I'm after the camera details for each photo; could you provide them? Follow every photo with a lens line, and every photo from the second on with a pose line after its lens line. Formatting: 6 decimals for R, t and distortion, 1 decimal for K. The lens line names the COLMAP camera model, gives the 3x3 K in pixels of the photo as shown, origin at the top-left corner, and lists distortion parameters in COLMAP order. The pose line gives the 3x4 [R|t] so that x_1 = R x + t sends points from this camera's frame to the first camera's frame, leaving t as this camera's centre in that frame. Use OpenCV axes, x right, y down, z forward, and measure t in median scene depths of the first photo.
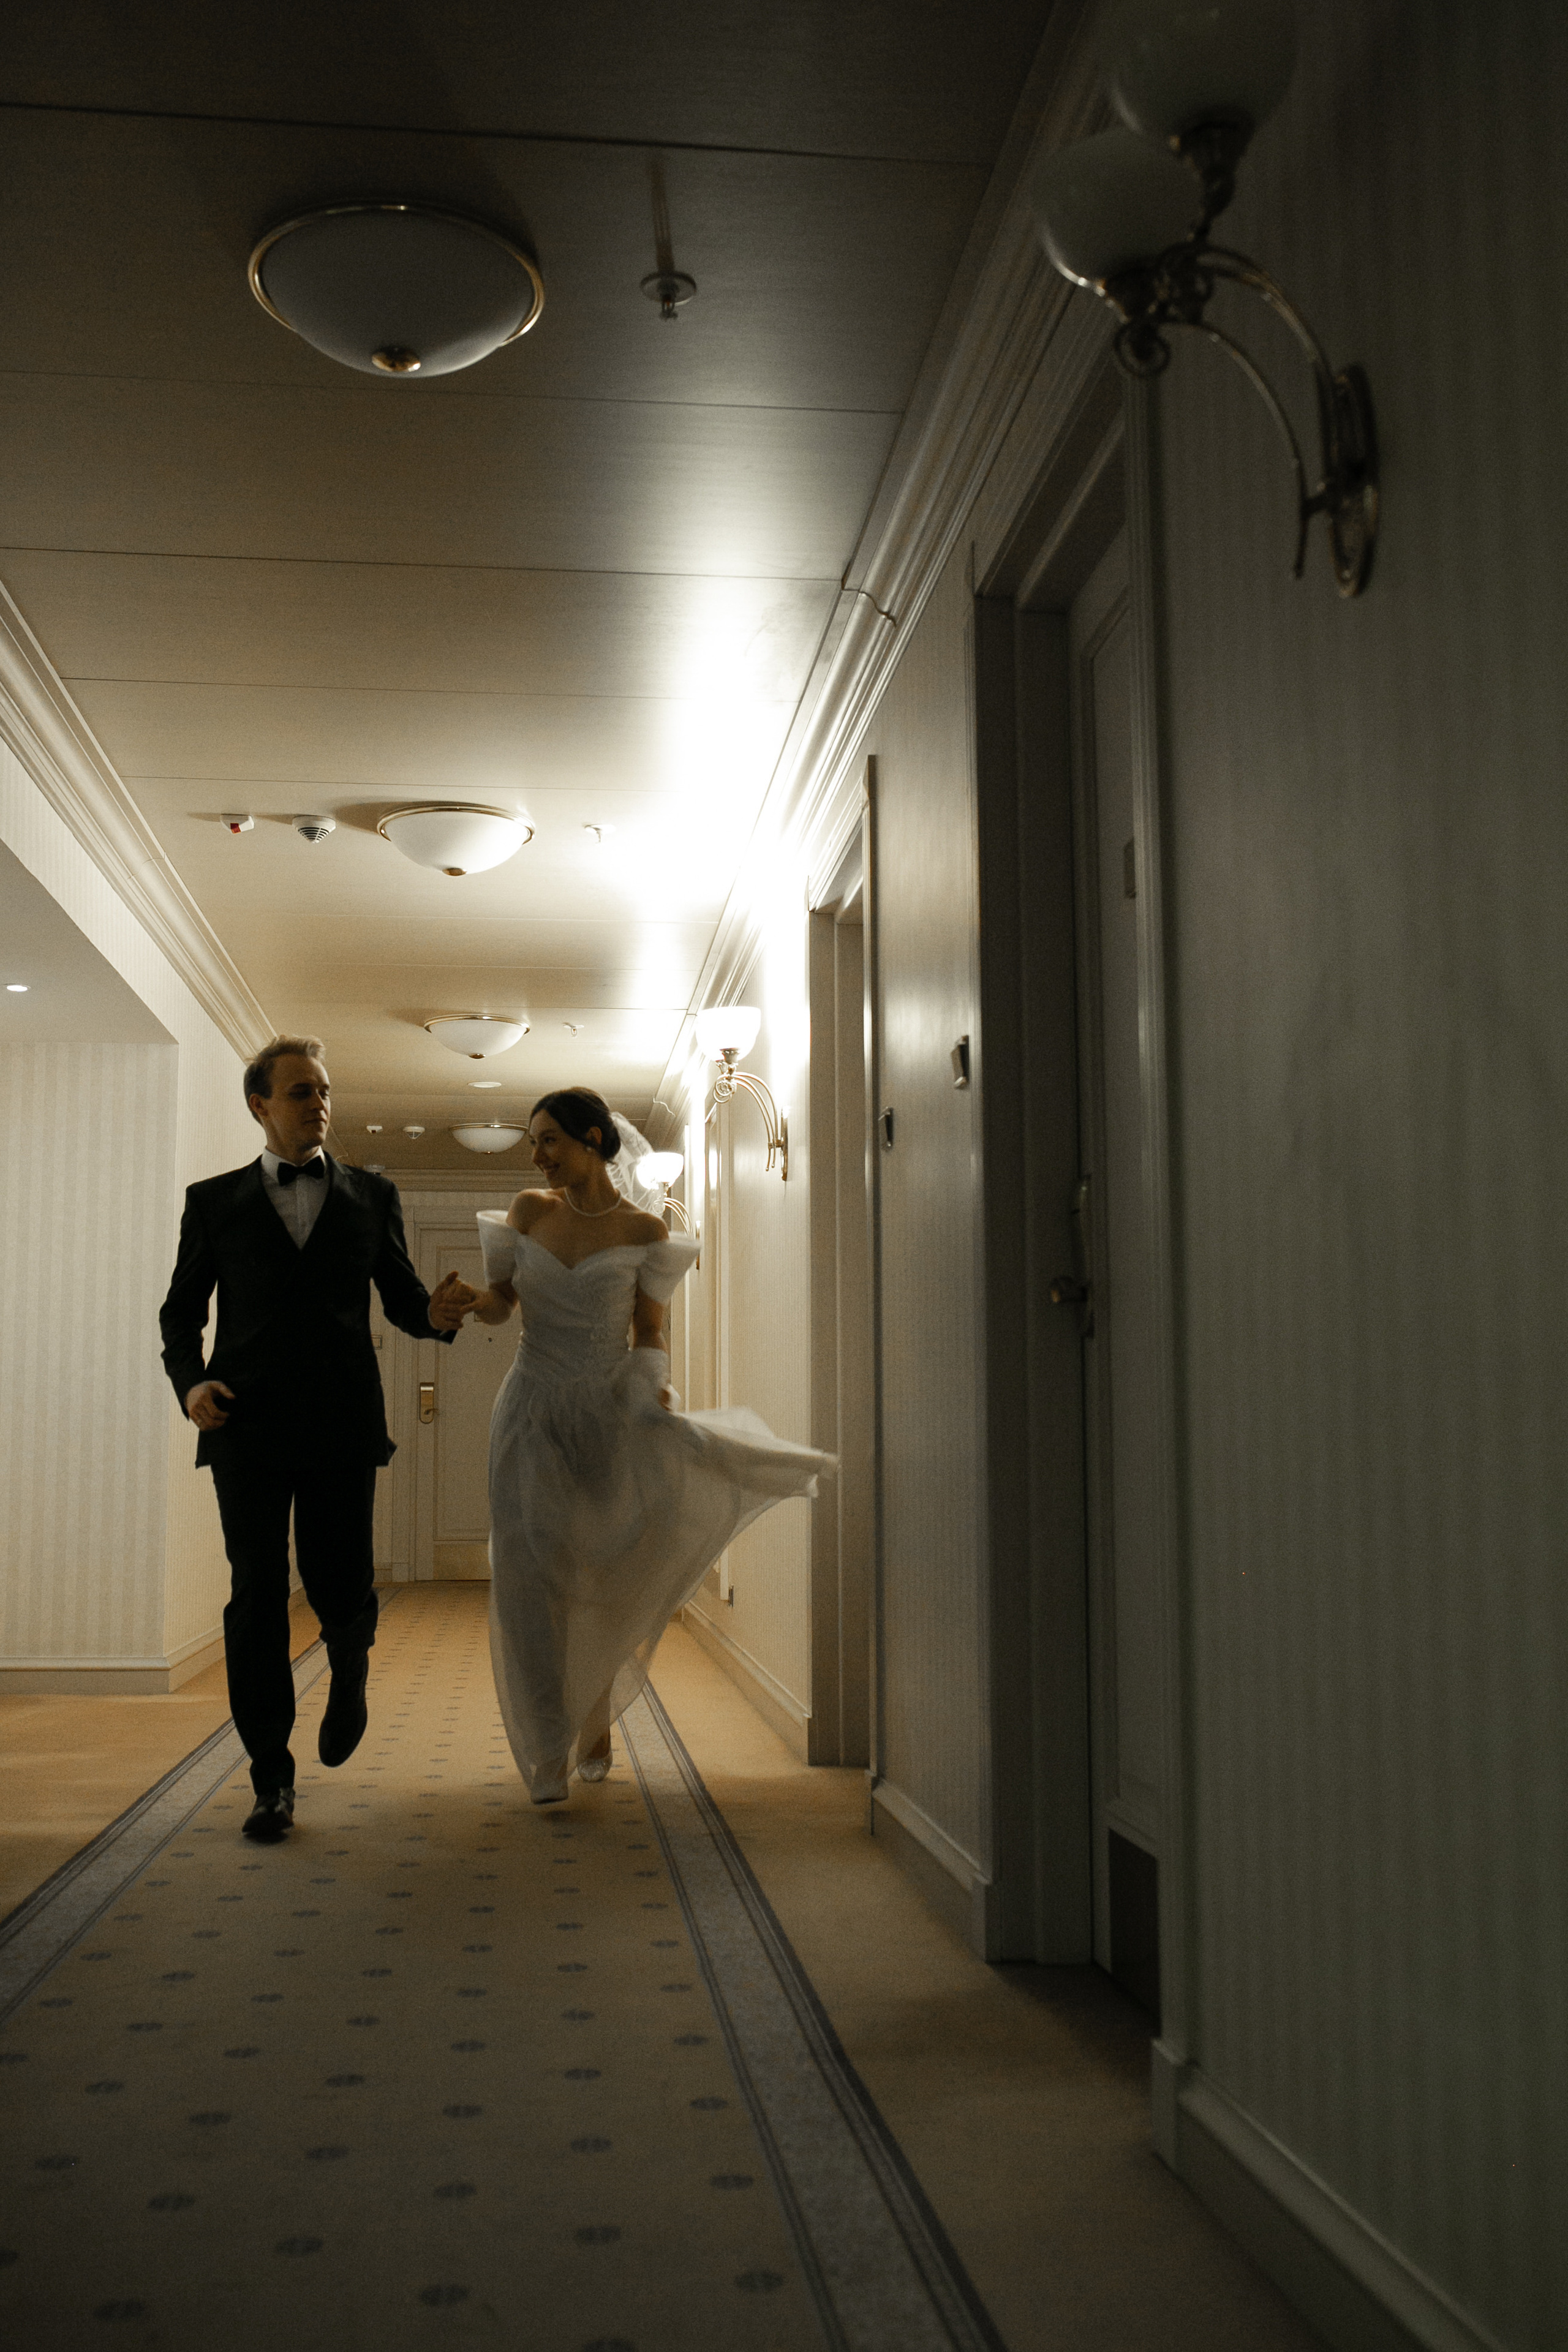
lens RADIAL K [[2280.7, 0, 848.2], [0, 2280.7, 1168.3], [0, 0, 1]] dist [-0.079059, 0.000000]
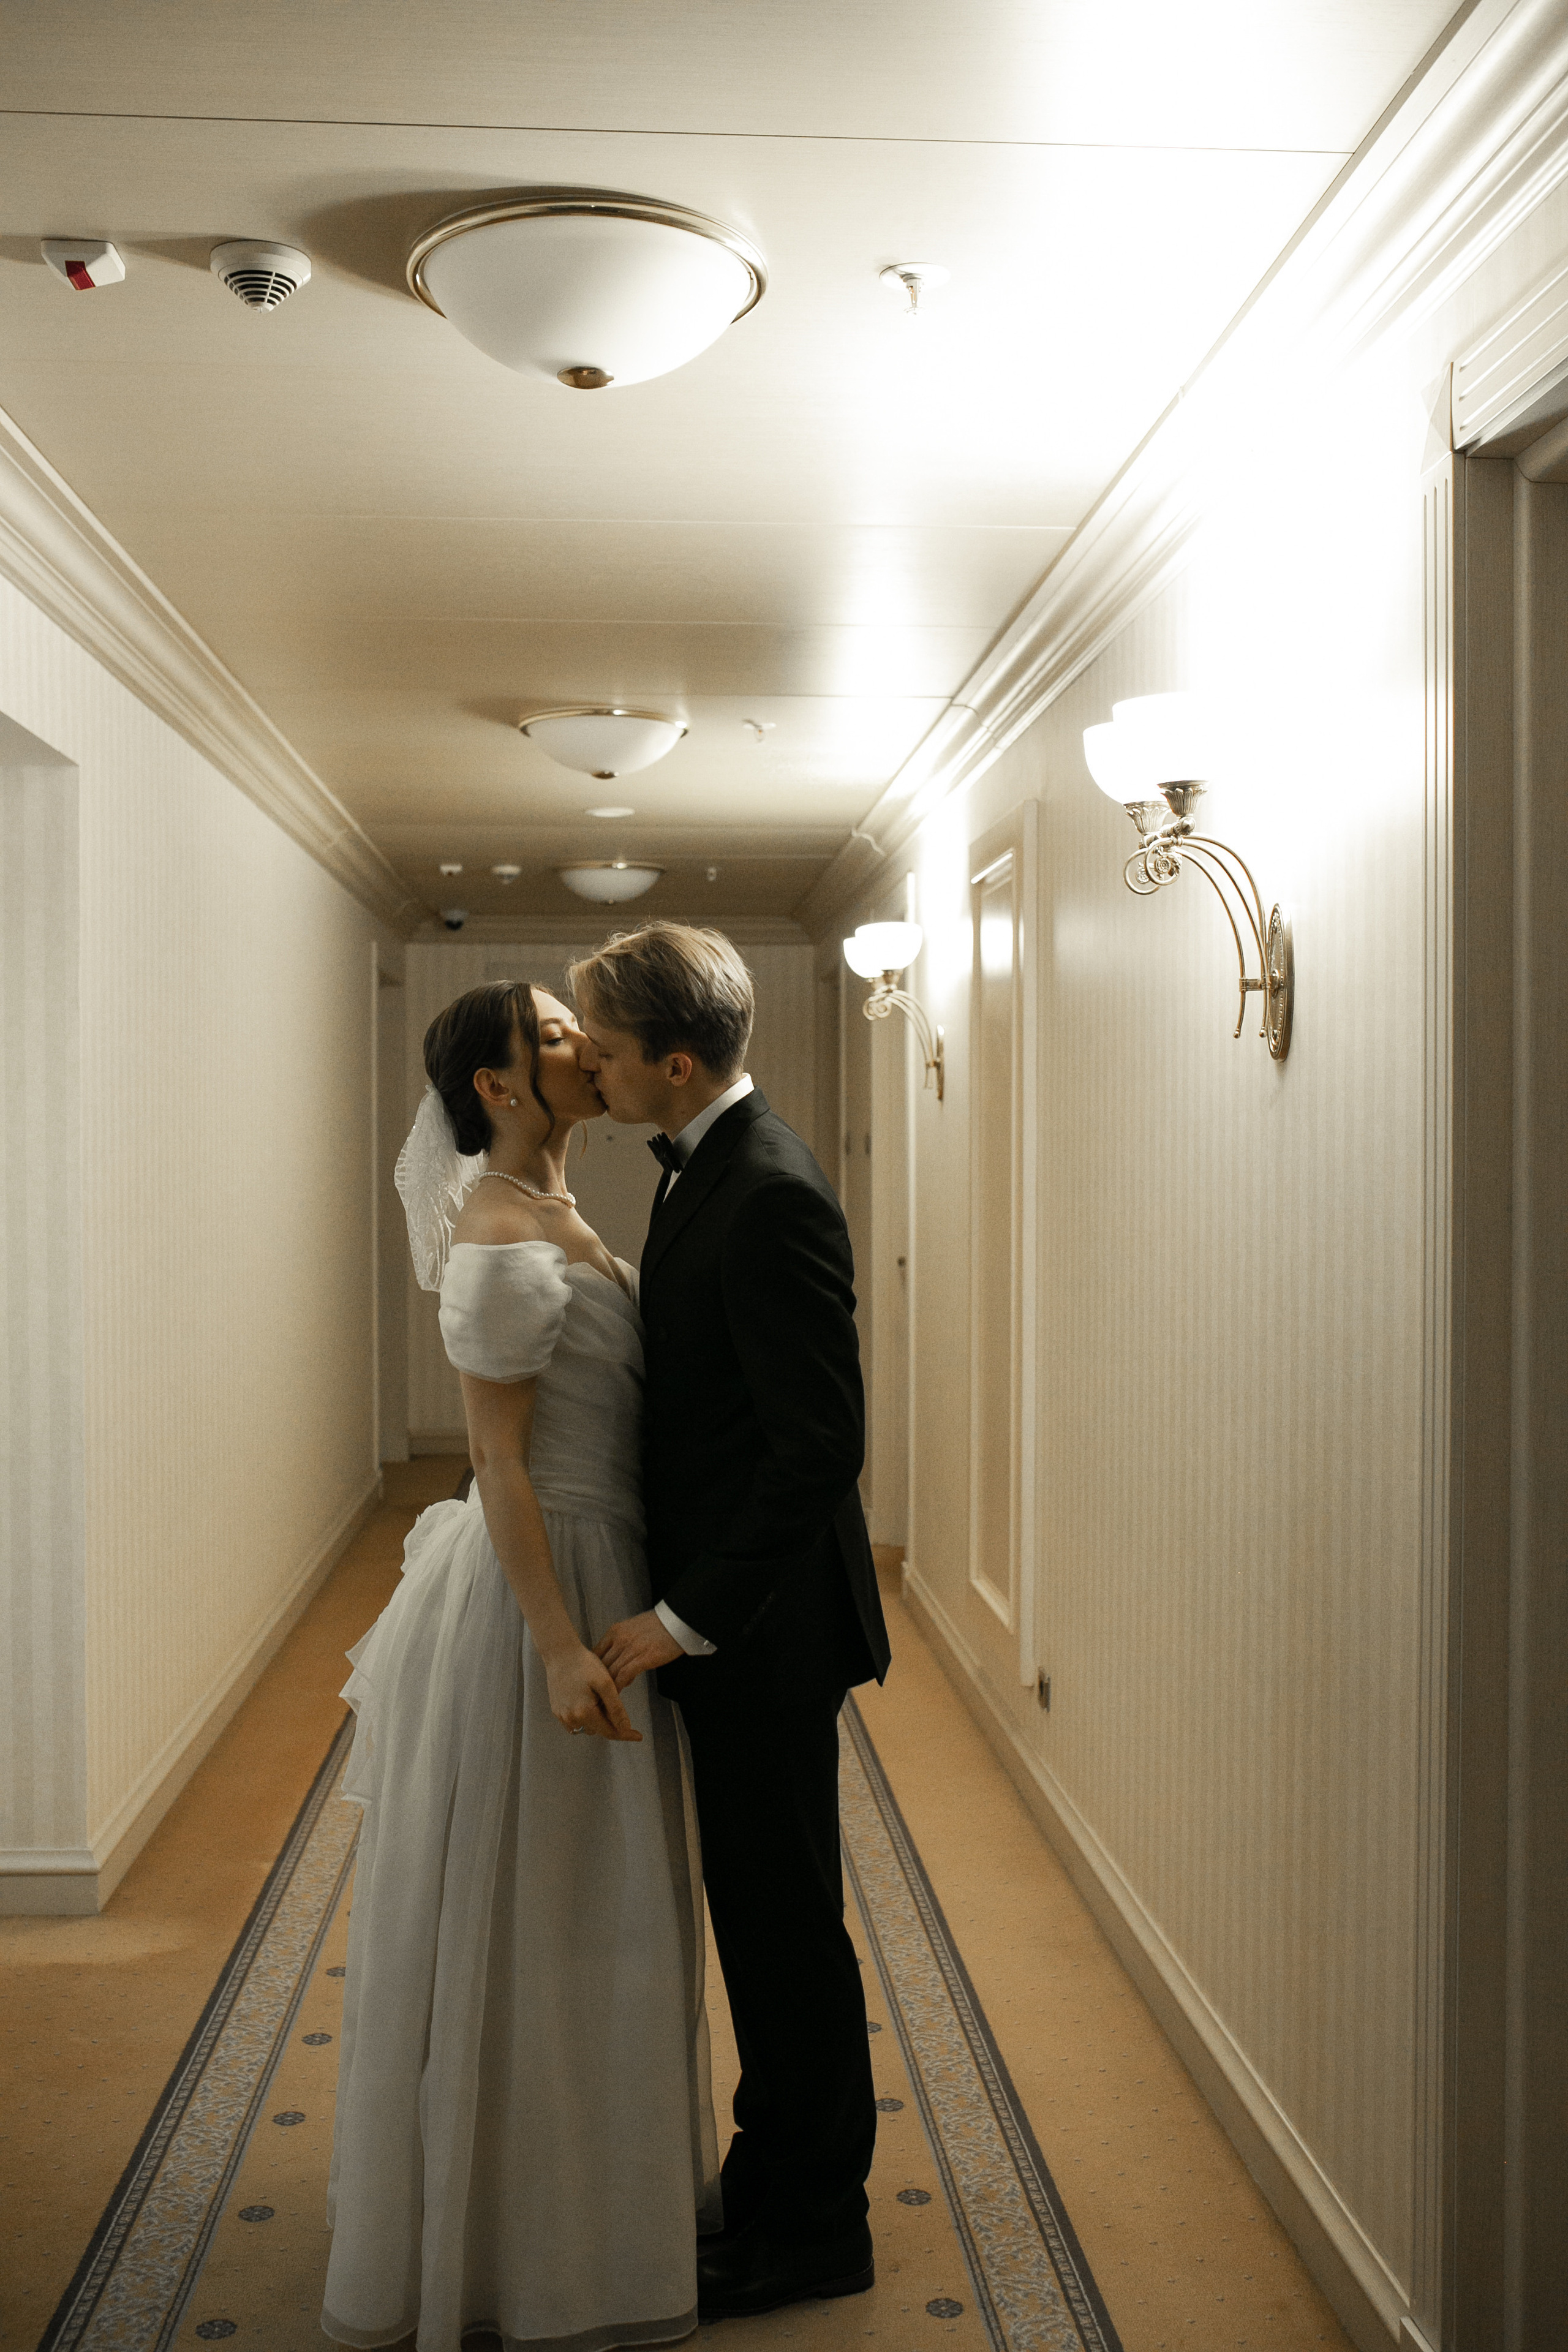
lens RADIAL K [[2280.7, 0, 806.3], [0, 2280.7, 1153.5], [0, 0, 1]] dist [-0.079059, 0.000000]
pose [[0.998233, 0.006155, -0.059104, -0.088179], [0.001416, 0.991875, 0.127211, -0.031831], [0.059406, -0.127070, 0.990113, 0.468888]]
